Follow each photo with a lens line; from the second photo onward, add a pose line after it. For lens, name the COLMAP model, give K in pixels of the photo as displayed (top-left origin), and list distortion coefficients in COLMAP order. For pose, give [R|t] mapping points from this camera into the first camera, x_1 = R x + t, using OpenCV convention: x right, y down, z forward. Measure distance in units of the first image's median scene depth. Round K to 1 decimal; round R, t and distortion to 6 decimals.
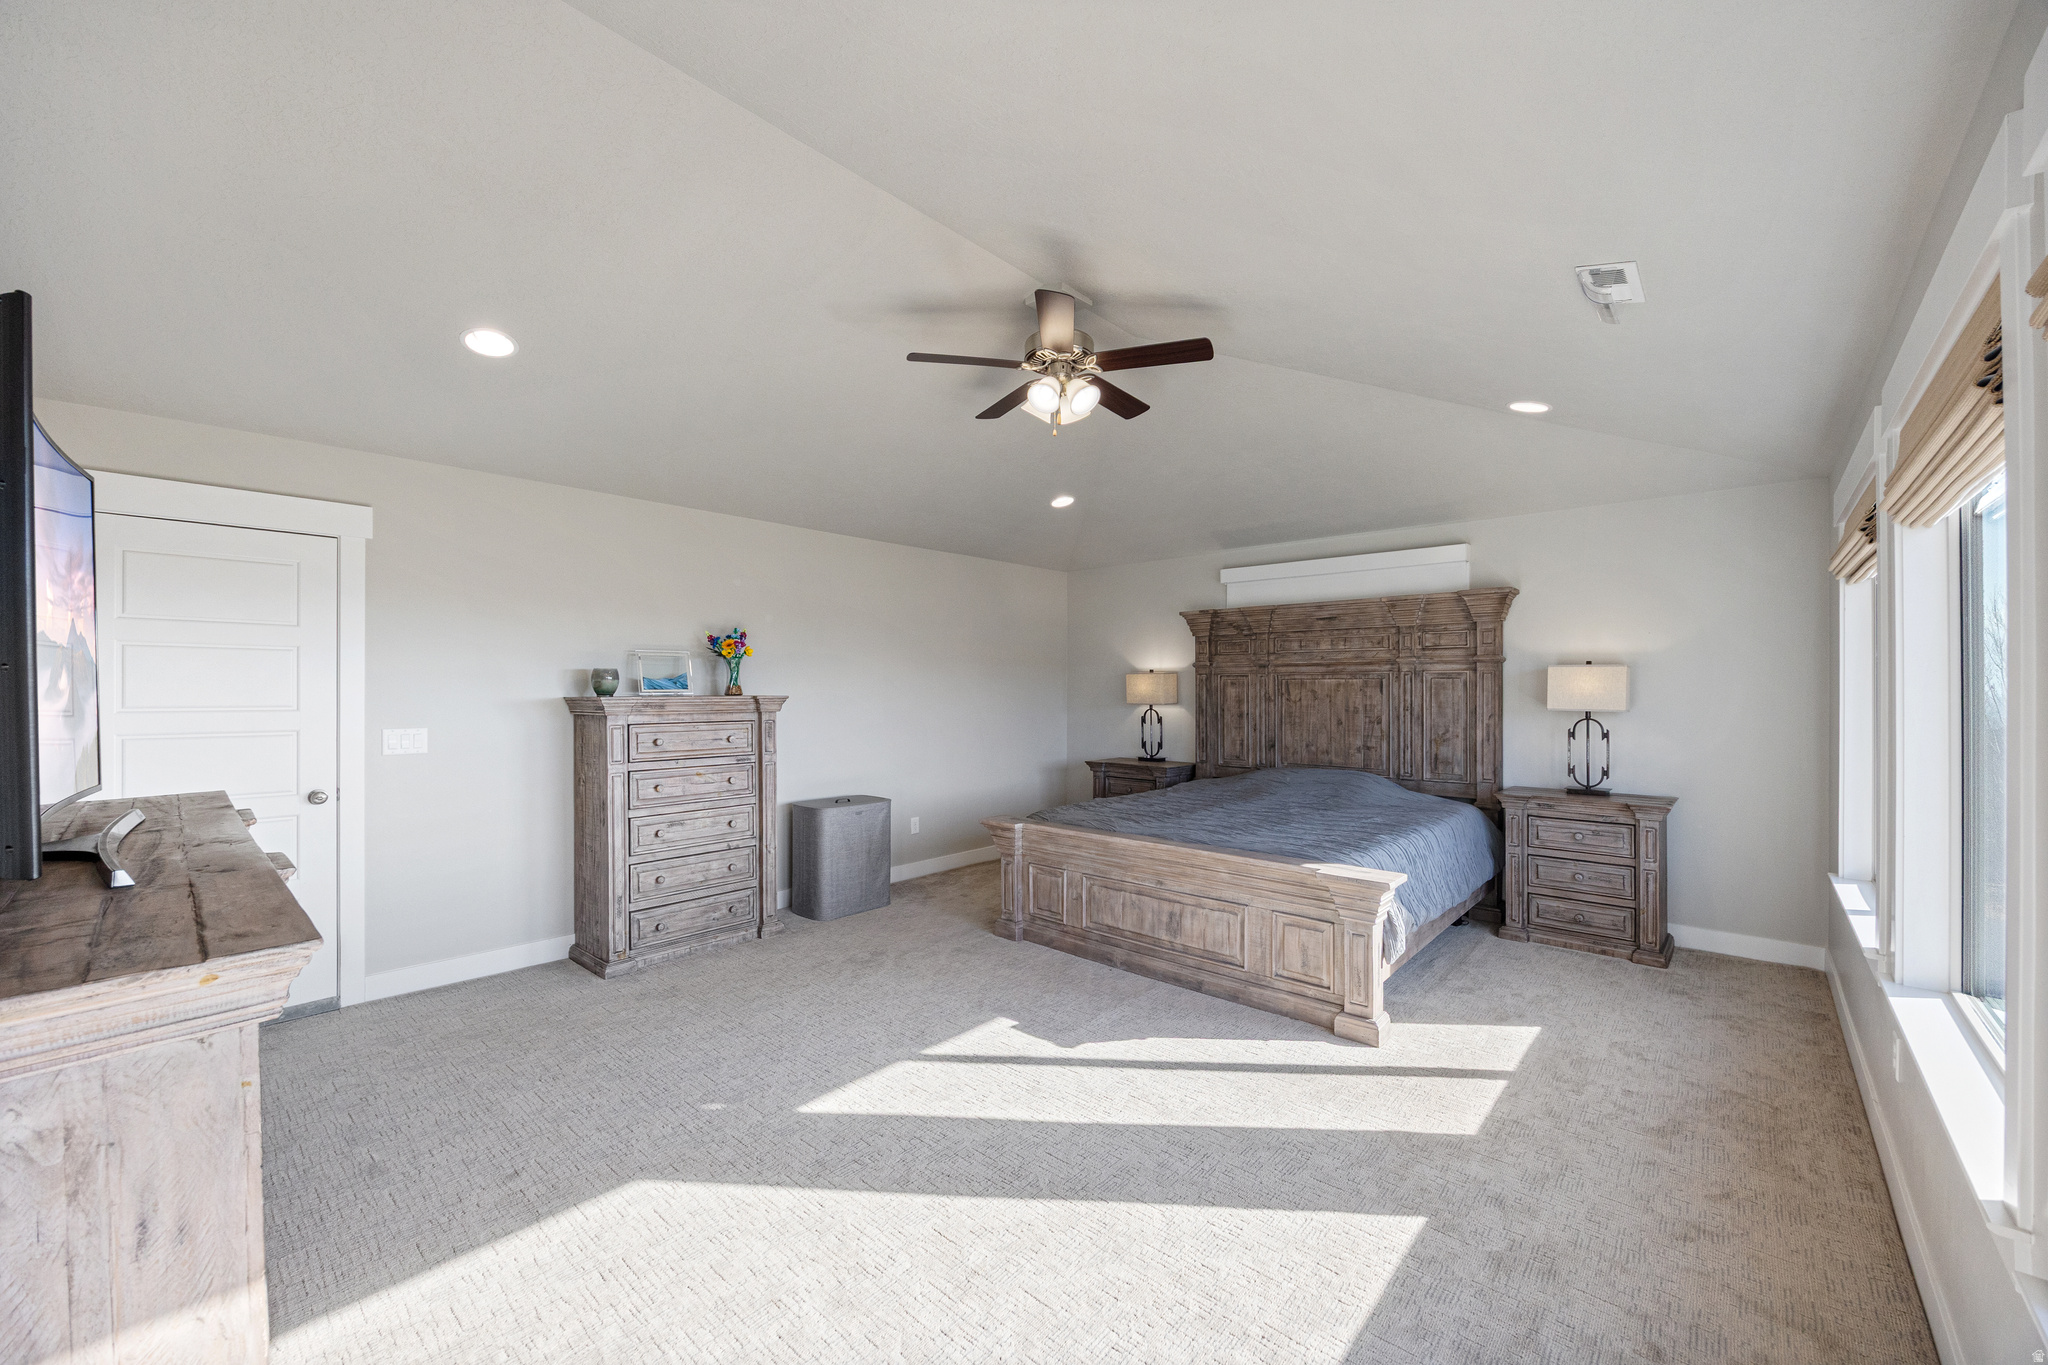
lens RADIAL K [[787.4, 0, 1025.4], [0, 787.4, 690.8], [0, 0, 1]] dist [-0.006136, 0.001177]
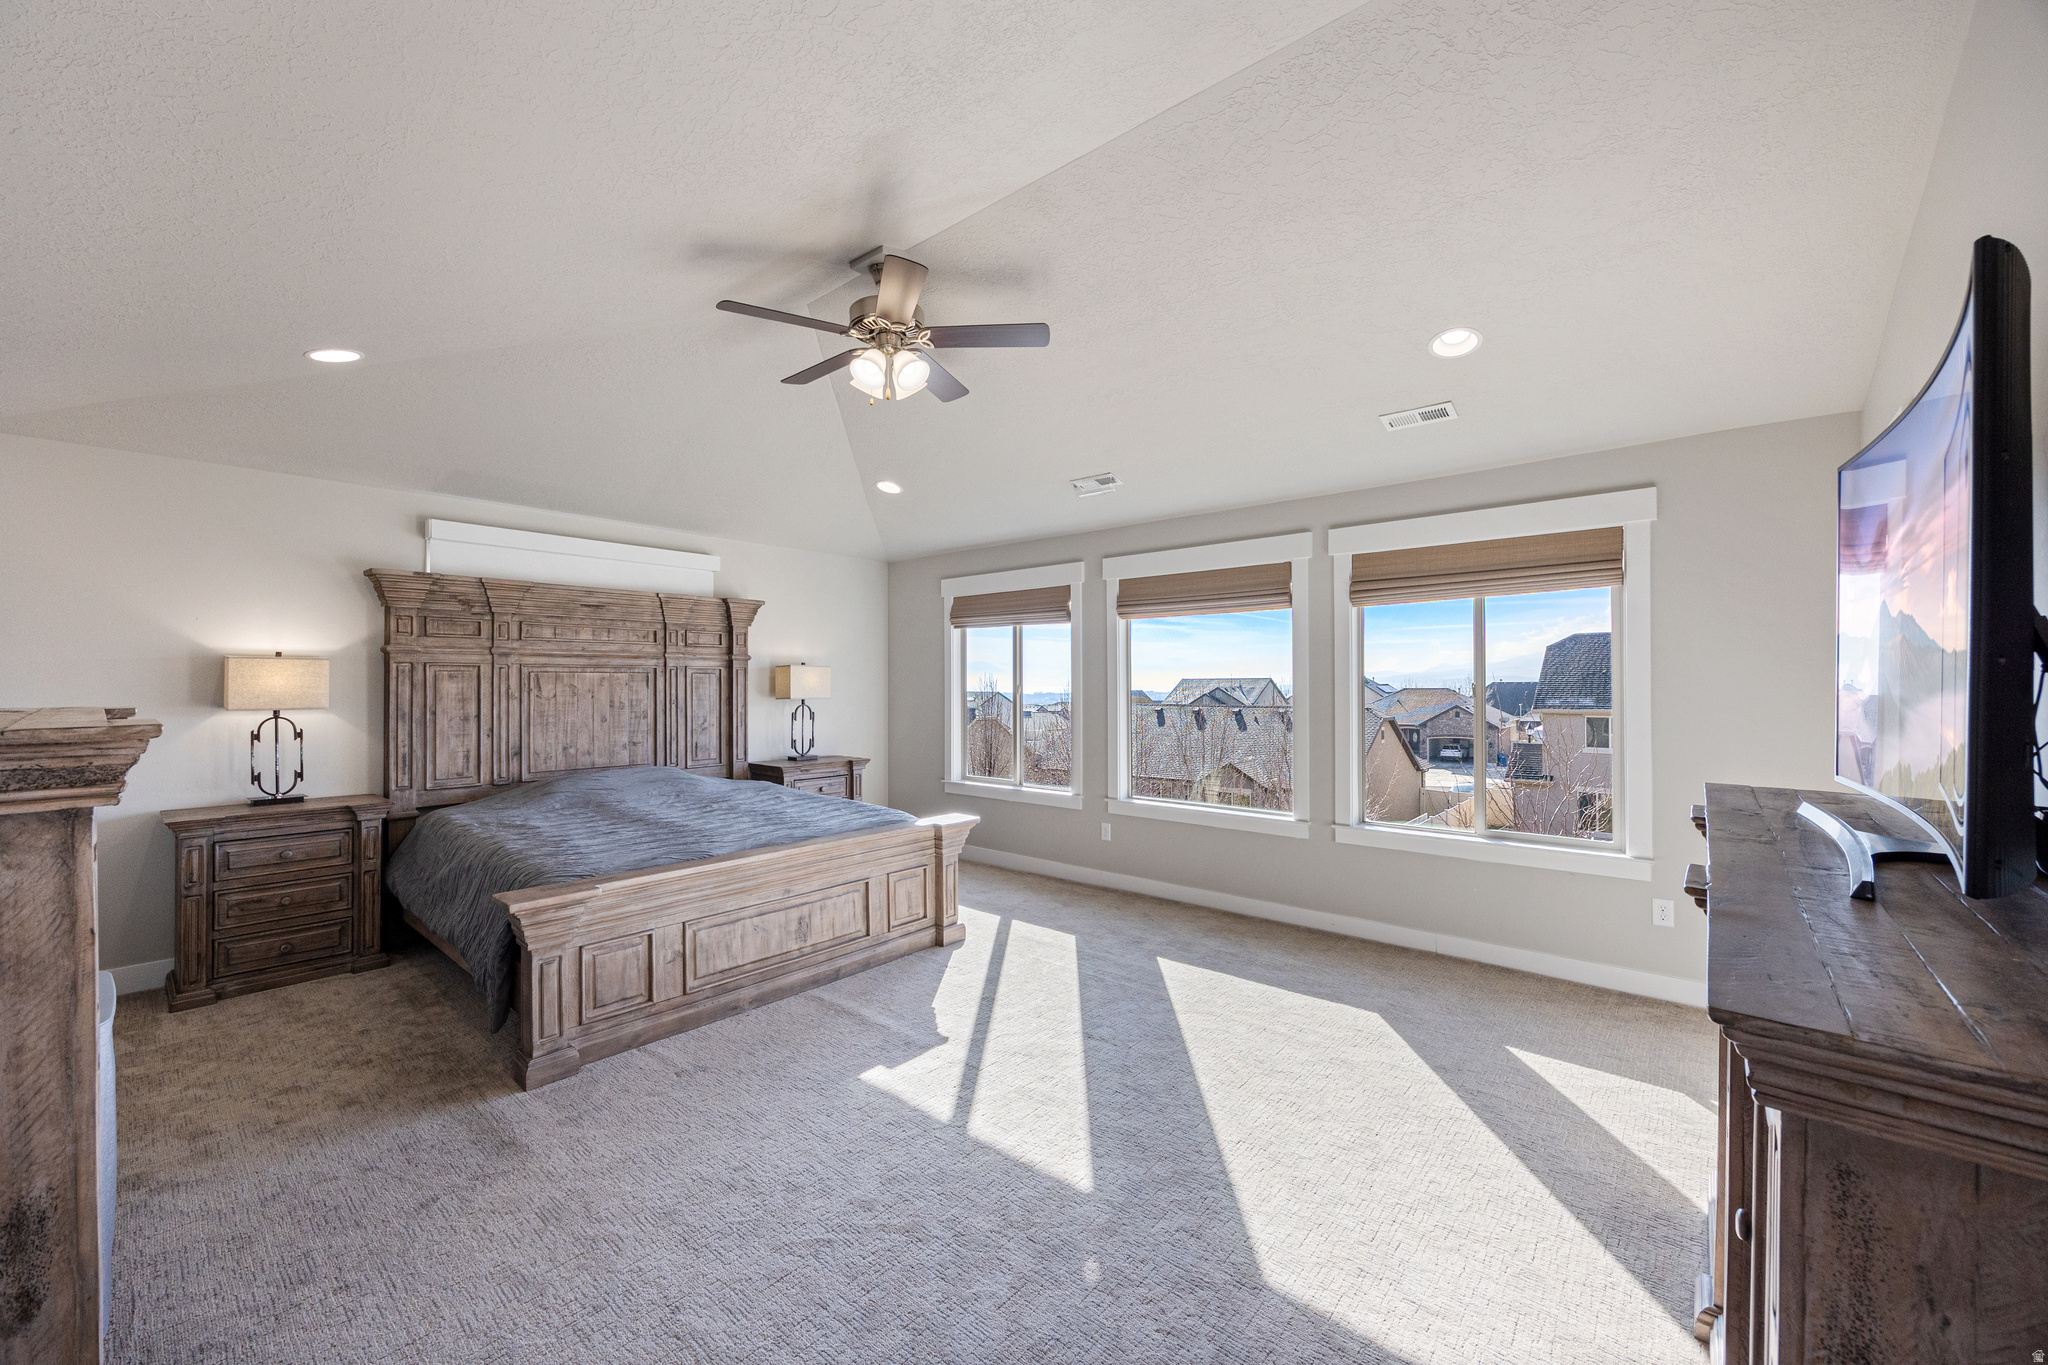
lens RADIAL K [[787.4, 0, 1025.9], [0, 787.4, 681.1], [0, 0, 1]] dist [-0.006136, 0.001177]
pose [[-0.025441, 0.001920, 0.999674, -0.590955], [0.004126, 0.999990, -0.001816, -0.001493], [-0.999668, 0.004078, -0.025449, 0.571534]]
